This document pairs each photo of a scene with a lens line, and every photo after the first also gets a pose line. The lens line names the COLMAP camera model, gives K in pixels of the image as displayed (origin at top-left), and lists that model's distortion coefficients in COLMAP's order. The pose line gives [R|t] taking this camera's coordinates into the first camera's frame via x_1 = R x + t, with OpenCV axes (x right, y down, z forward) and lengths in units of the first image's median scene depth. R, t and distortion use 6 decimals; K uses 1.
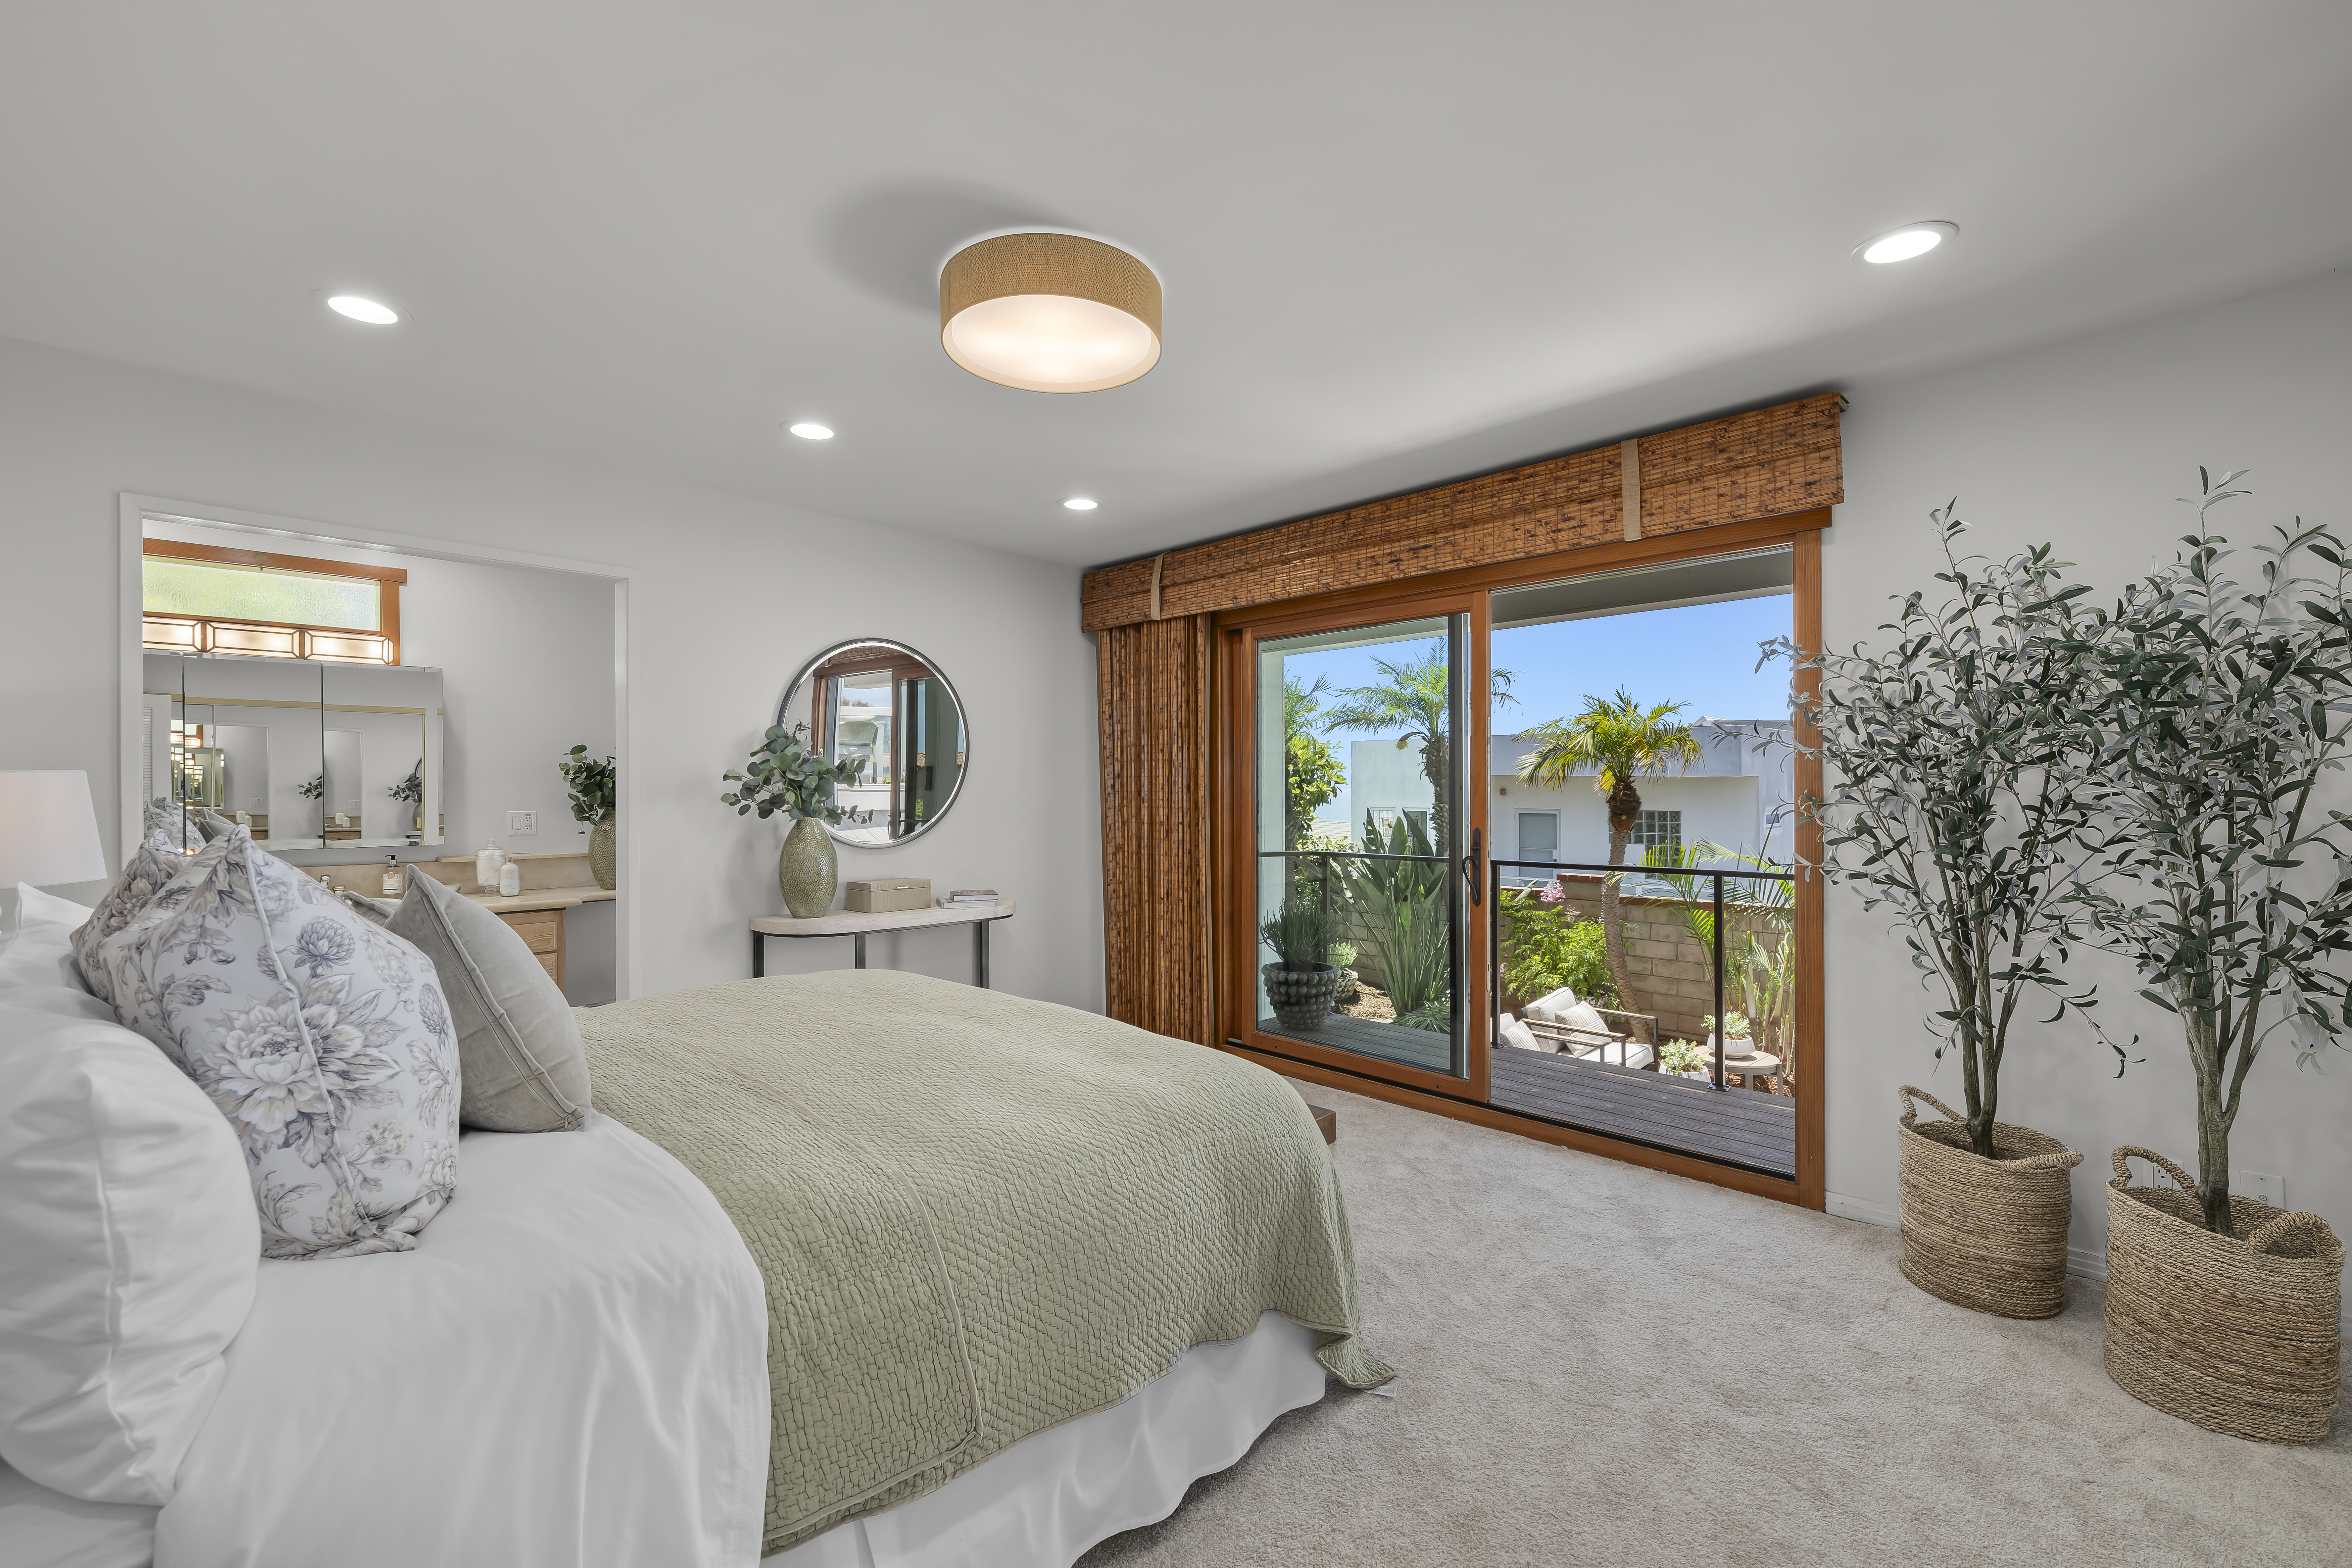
lens RADIAL K [[1013.7, 0, 1171.8], [0, 1013.7, 784.3], [0, 0, 1]] dist [0.001893, 0.000270]
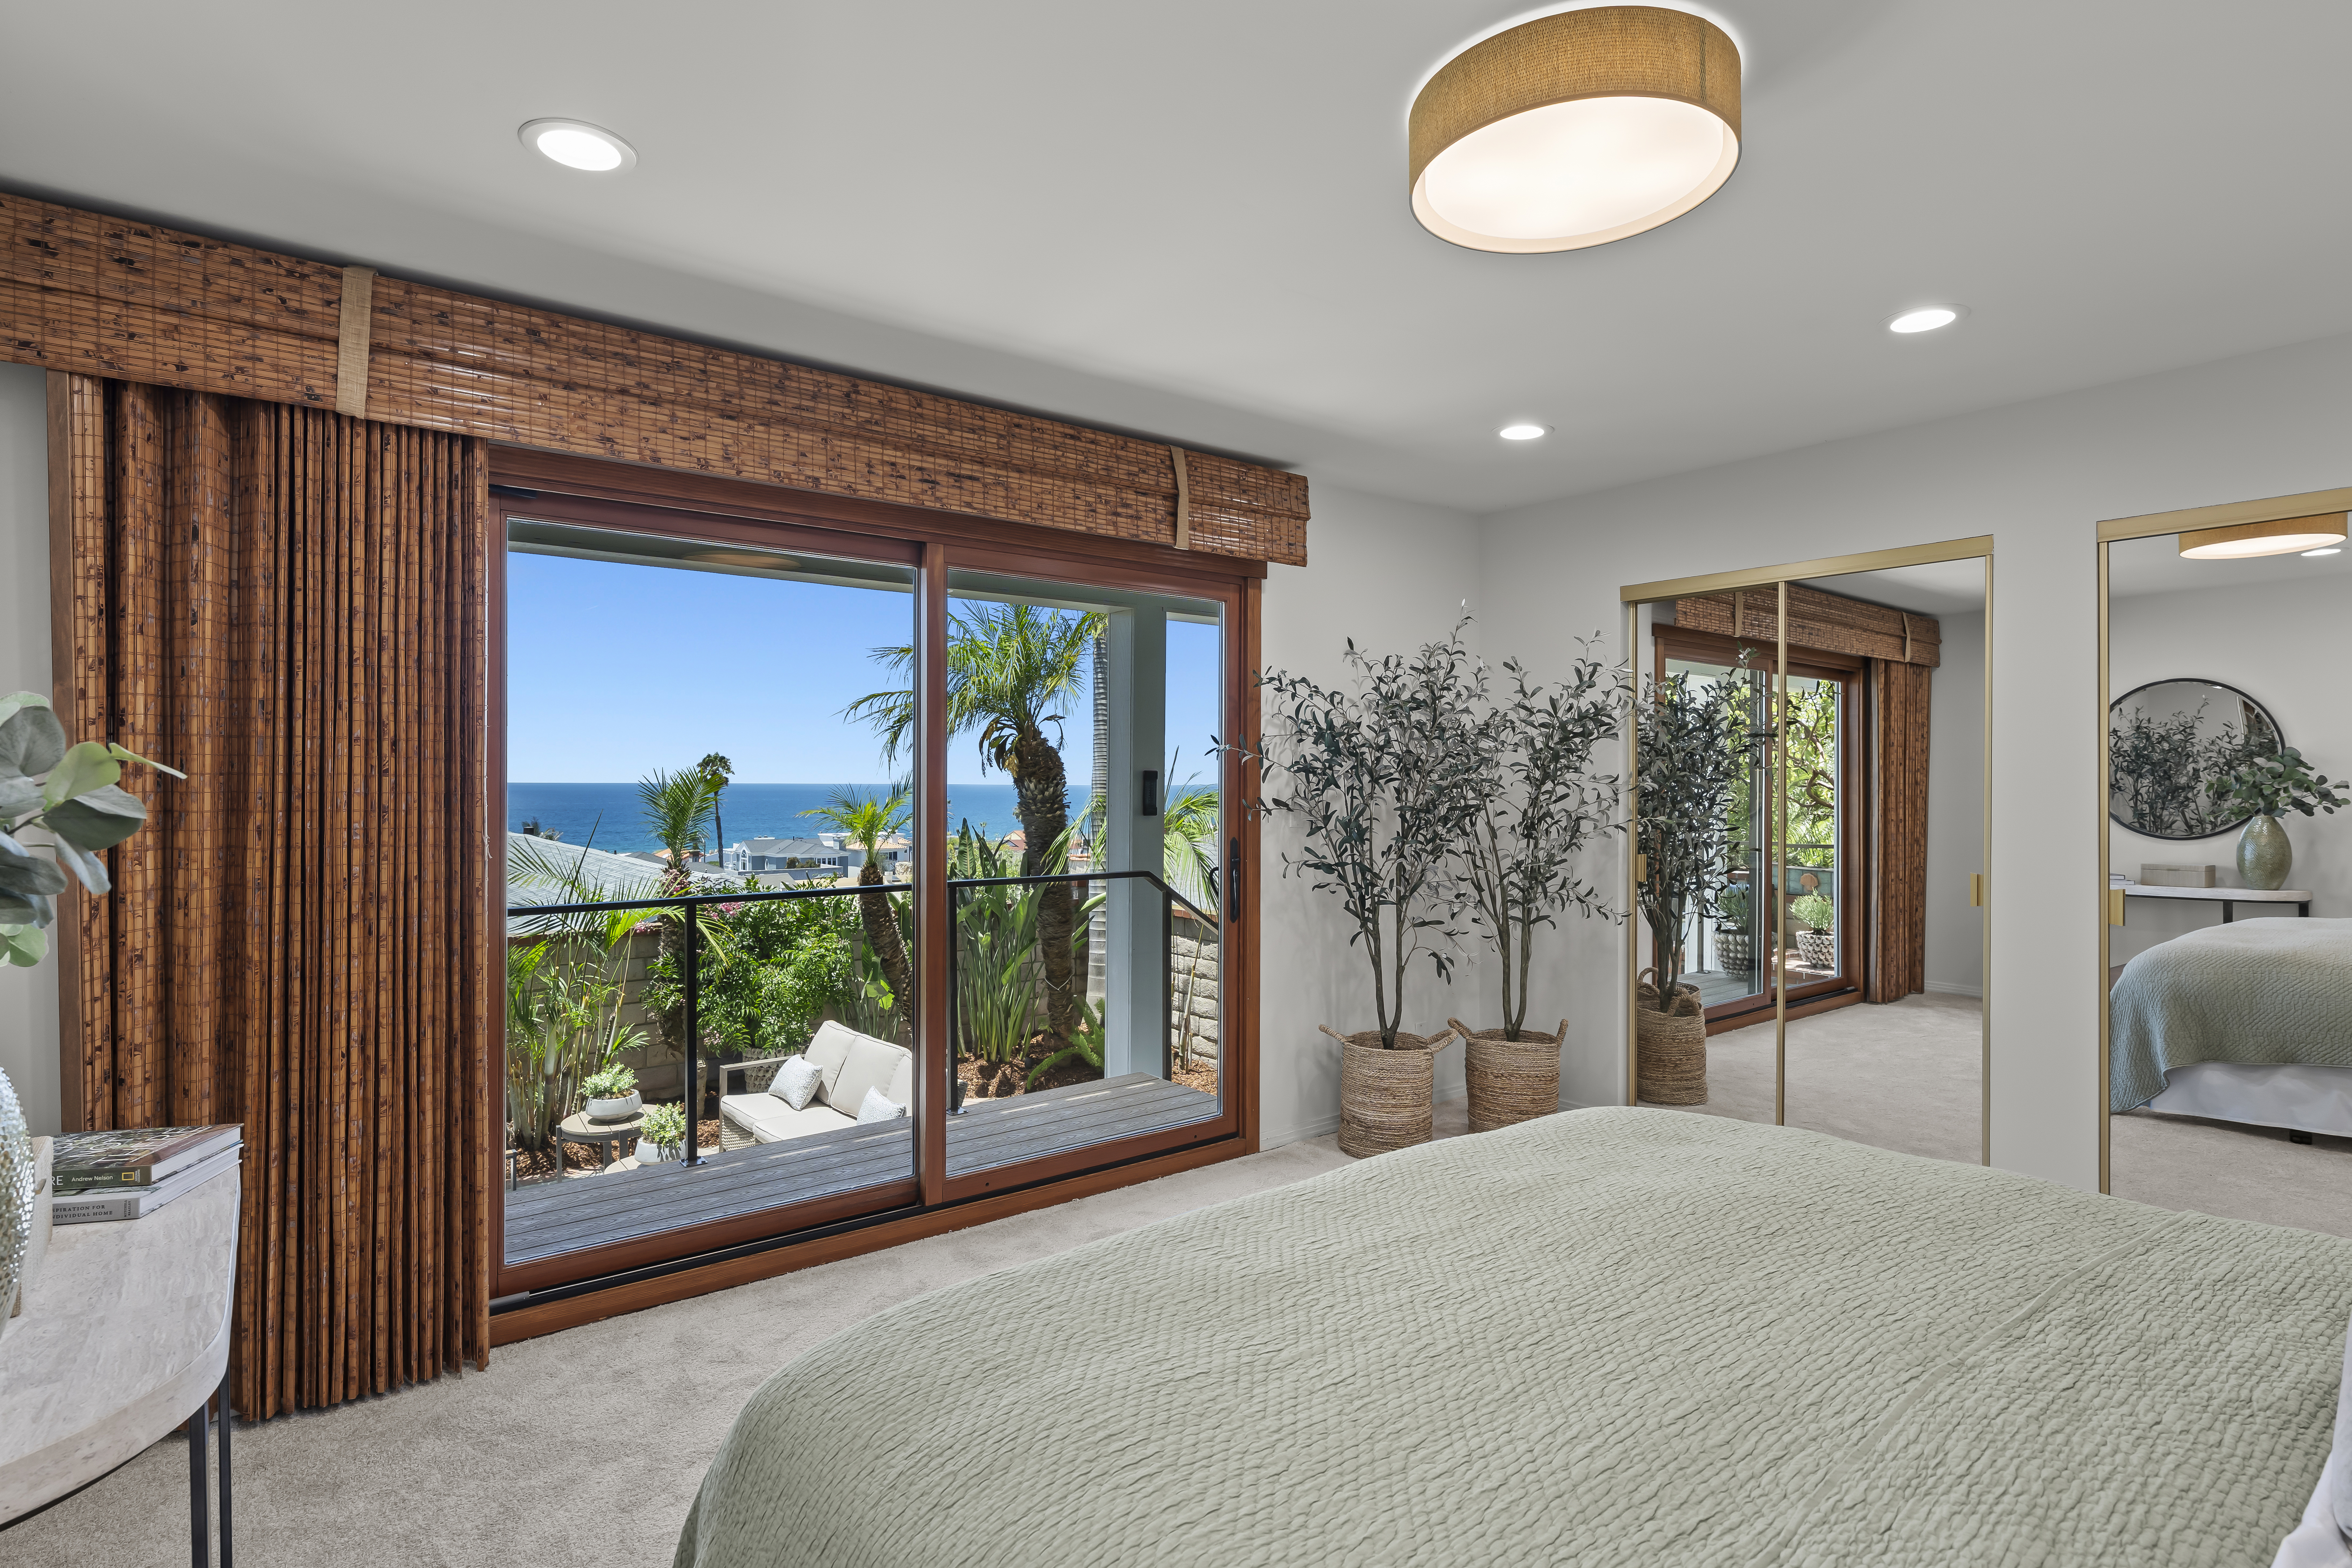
lens RADIAL K [[1226.1, 0, 1169.1], [0, 1226.1, 781.6], [0, 0, 1]] dist [0.020632, 0.000407]
pose [[0.108367, 0.003484, 0.994105, -0.671027], [-0.005715, 0.999980, -0.002882, -0.007655], [-0.994095, -0.005369, 0.108384, 0.791221]]
